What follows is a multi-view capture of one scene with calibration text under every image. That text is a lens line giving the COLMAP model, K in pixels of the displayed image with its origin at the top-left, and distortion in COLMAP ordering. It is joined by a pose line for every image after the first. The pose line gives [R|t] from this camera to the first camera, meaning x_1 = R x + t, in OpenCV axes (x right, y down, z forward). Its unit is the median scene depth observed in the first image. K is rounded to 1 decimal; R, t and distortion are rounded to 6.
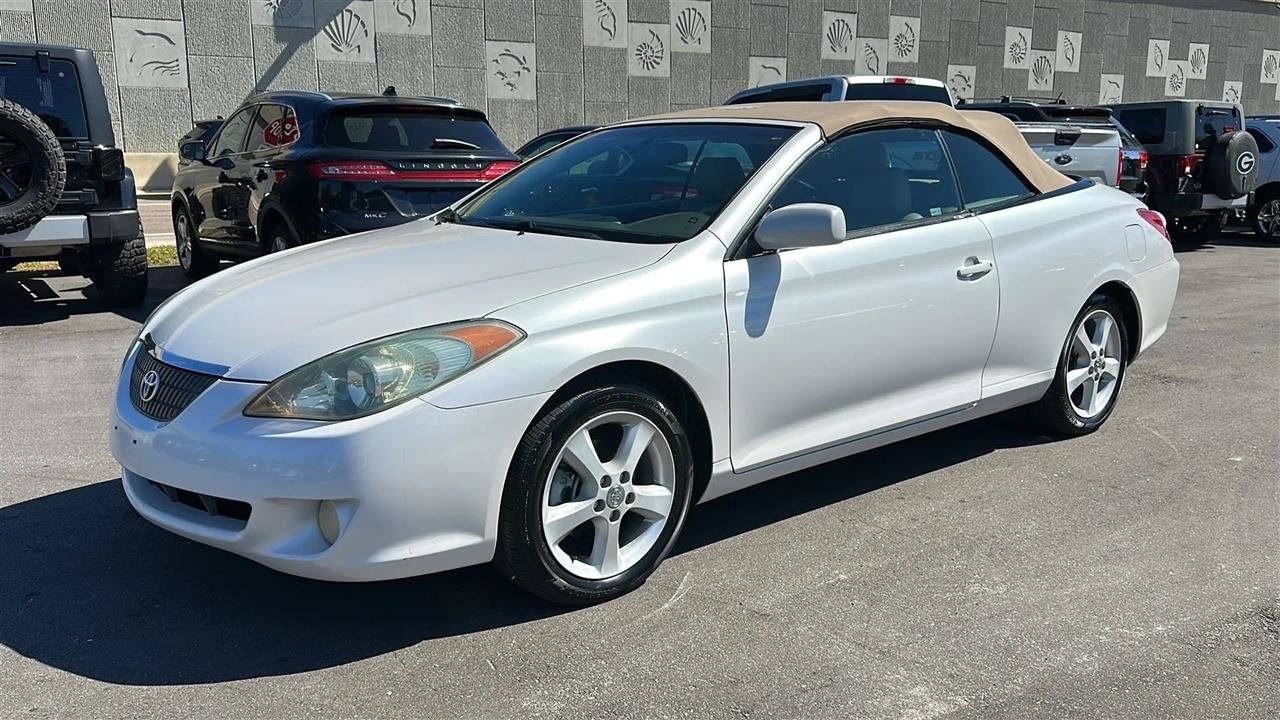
lens RADIAL K [[1061.0, 0, 634.1], [0, 1061.0, 364.1], [0, 0, 1]] dist [0.150023, -0.294074]
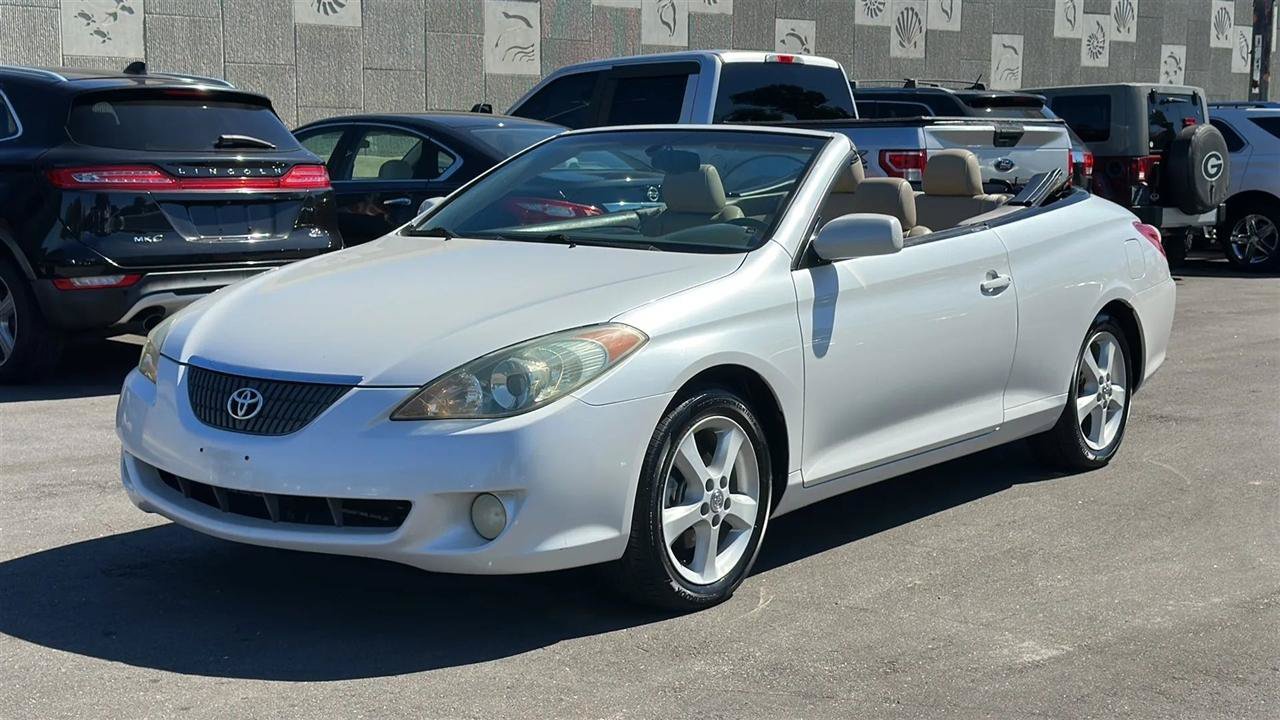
lens RADIAL K [[1820.5, 0, 635.2], [0, 1820.5, 363.7], [0, 0, 1]] dist [0.127833, 0.006174]
pose [[0.976368, -0.022594, 0.214932, -0.281389], [0.038658, 0.996739, -0.070832, 0.069690], [-0.212631, 0.077467, 0.974057, -0.413328]]
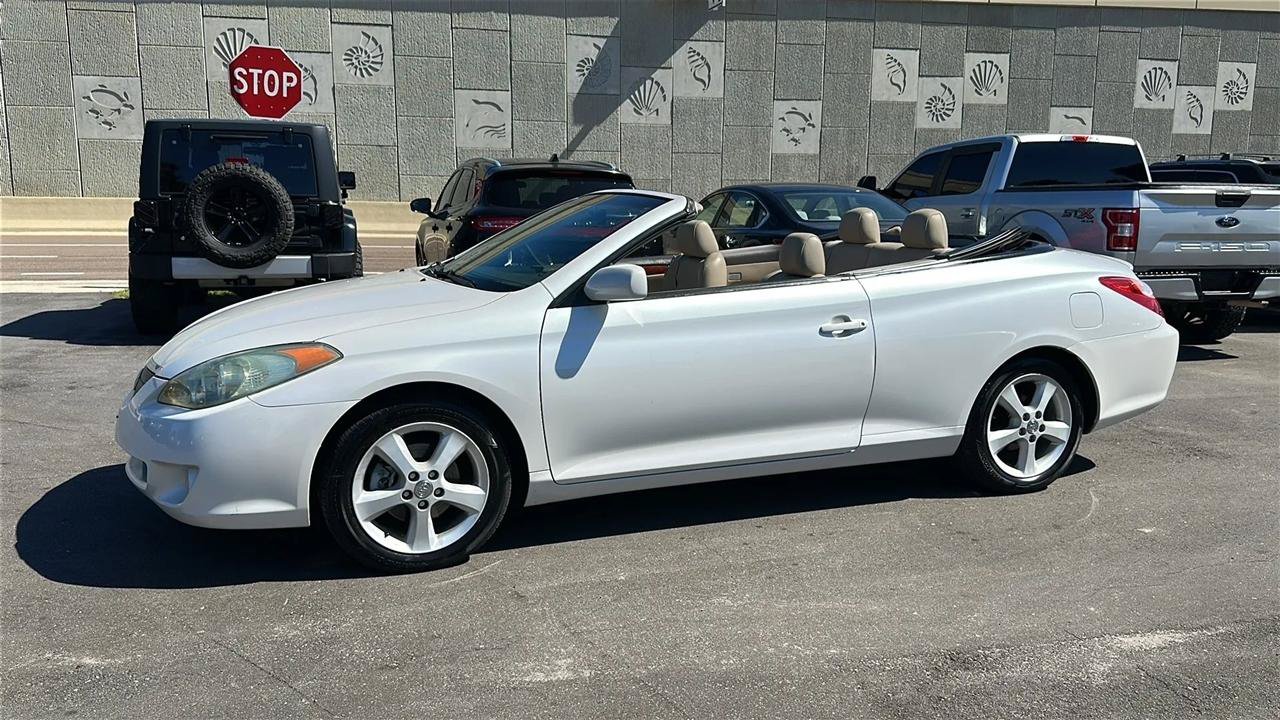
lens RADIAL K [[1024.4, 0, 629.9], [0, 1024.4, 360.9], [0, 0, 1]] dist [0.141418, -0.244852]
pose [[0.947926, 0.056679, -0.313408, 0.360727], [-0.069530, 0.997130, -0.029969, -0.004922], [0.310809, 0.050199, 0.949146, -0.059878]]
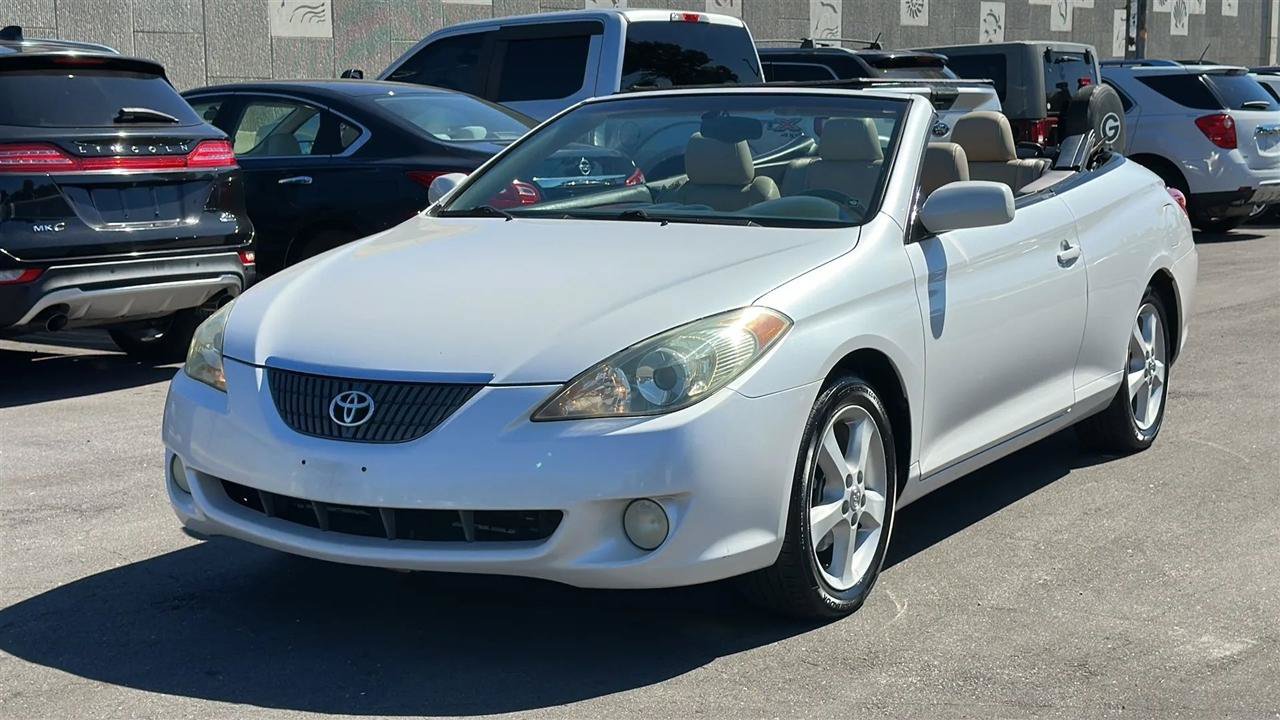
lens RADIAL K [[1987.8, 0, 640.1], [0, 1987.8, 362.4], [0, 0, 1]] dist [0.120169, 0.075817]
pose [[0.941823, -0.053056, 0.331897, -0.463745], [0.076796, 0.995310, -0.058818, 0.057750], [-0.327220, 0.080885, 0.941480, -0.351808]]
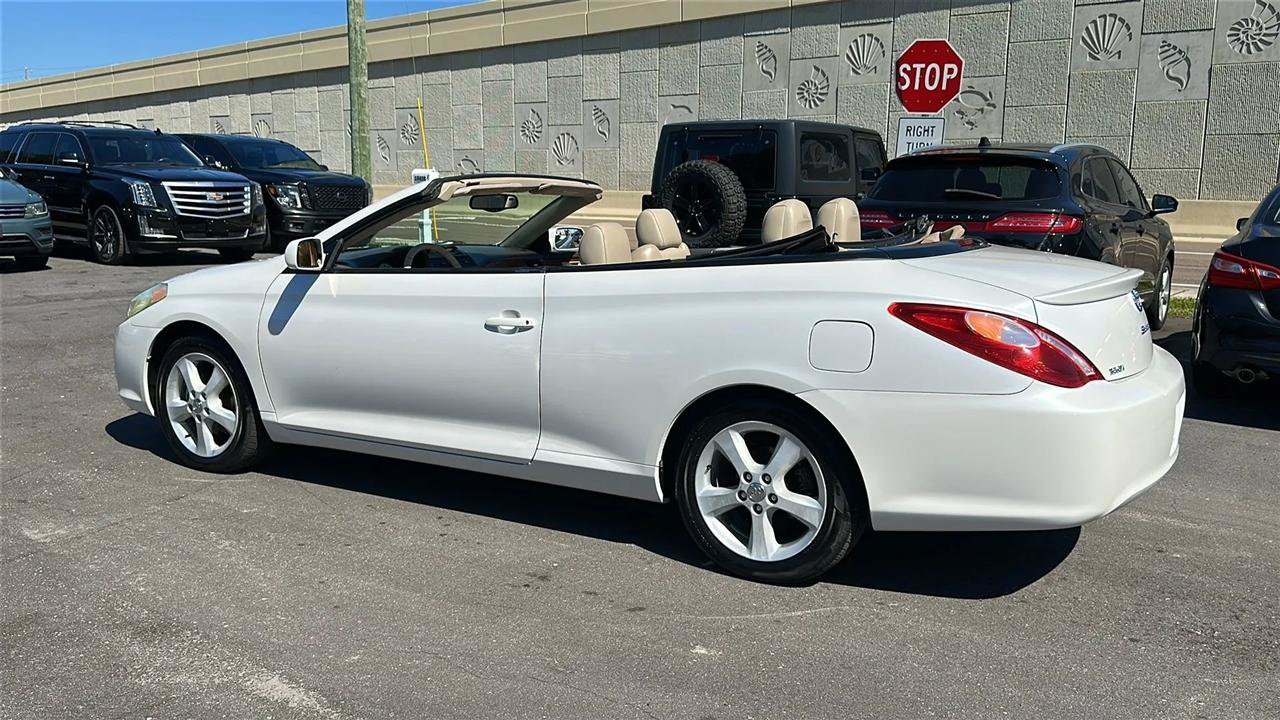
lens RADIAL K [[1085.2, 0, 635.4], [0, 1085.2, 358.1], [0, 0, 1]] dist [0.128936, -0.227396]
pose [[0.329632, 0.151836, -0.931820, 1.066029], [-0.199491, 0.975900, 0.088449, -0.137848], [0.922792, 0.156734, 0.351978, 0.615007]]
